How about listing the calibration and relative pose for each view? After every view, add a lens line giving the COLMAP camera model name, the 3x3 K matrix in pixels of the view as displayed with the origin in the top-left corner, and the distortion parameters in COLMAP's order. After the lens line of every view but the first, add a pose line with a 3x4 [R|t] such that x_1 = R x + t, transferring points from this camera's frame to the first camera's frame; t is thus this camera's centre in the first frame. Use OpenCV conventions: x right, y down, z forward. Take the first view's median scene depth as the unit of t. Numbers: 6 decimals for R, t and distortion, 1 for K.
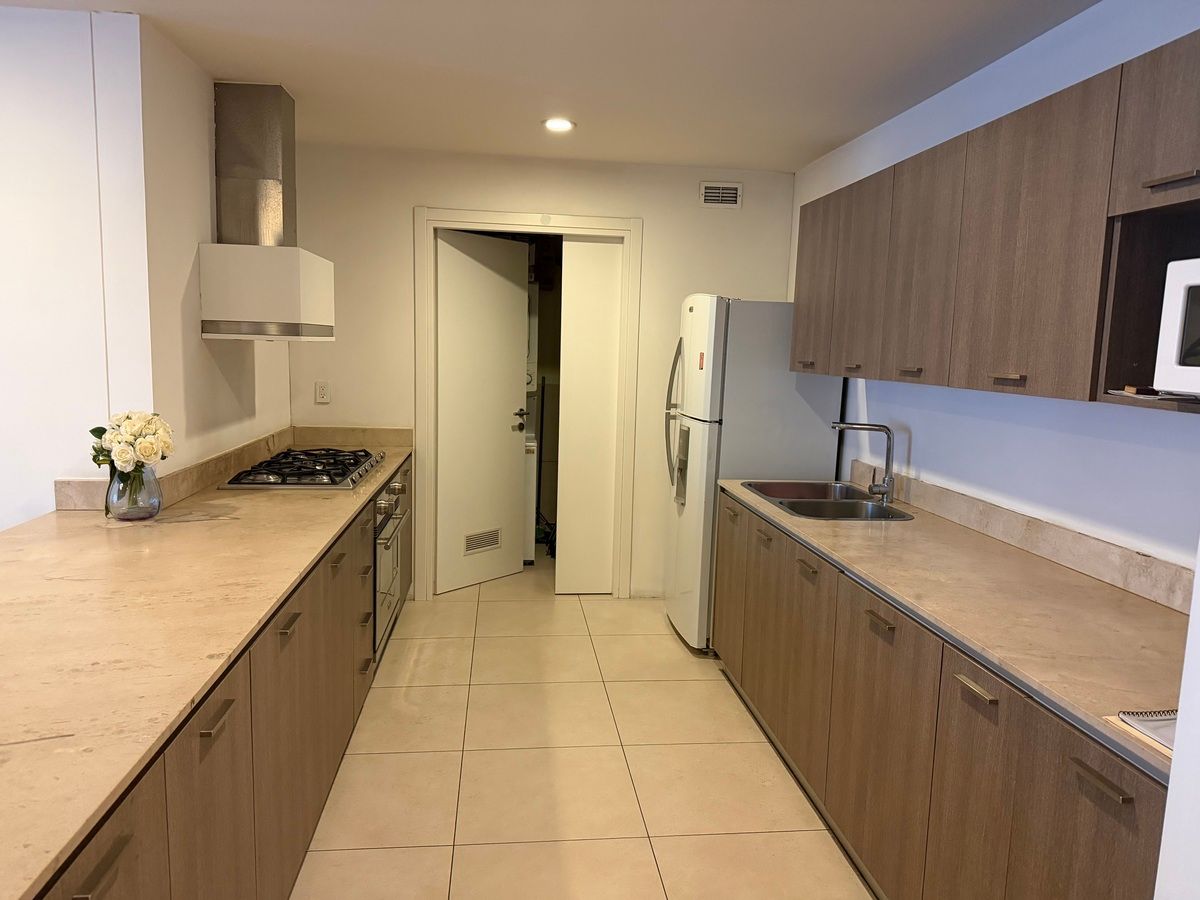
lens RADIAL K [[840.5, 0, 600.0], [0, 840.5, 450.0], [0, 0, 1]] dist [0.070001, -0.108915]
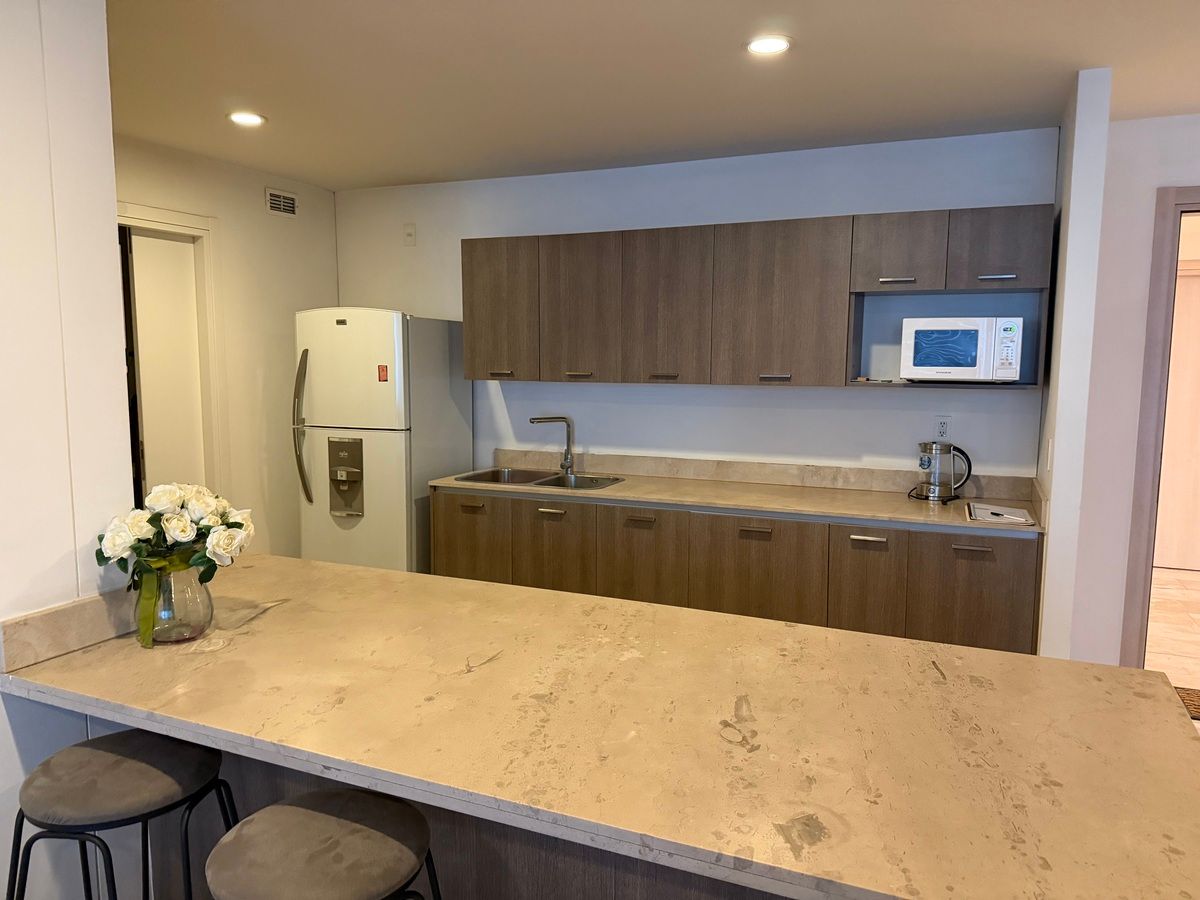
lens RADIAL K [[841.8, 0, 600.0], [0, 841.8, 450.0], [0, 0, 1]] dist [0.100834, -0.115196]
pose [[0.502592, -0.121293, 0.855973, -1.085460], [0.117106, 0.990535, 0.071601, -0.091622], [-0.856555, 0.064253, 0.512039, 0.382940]]
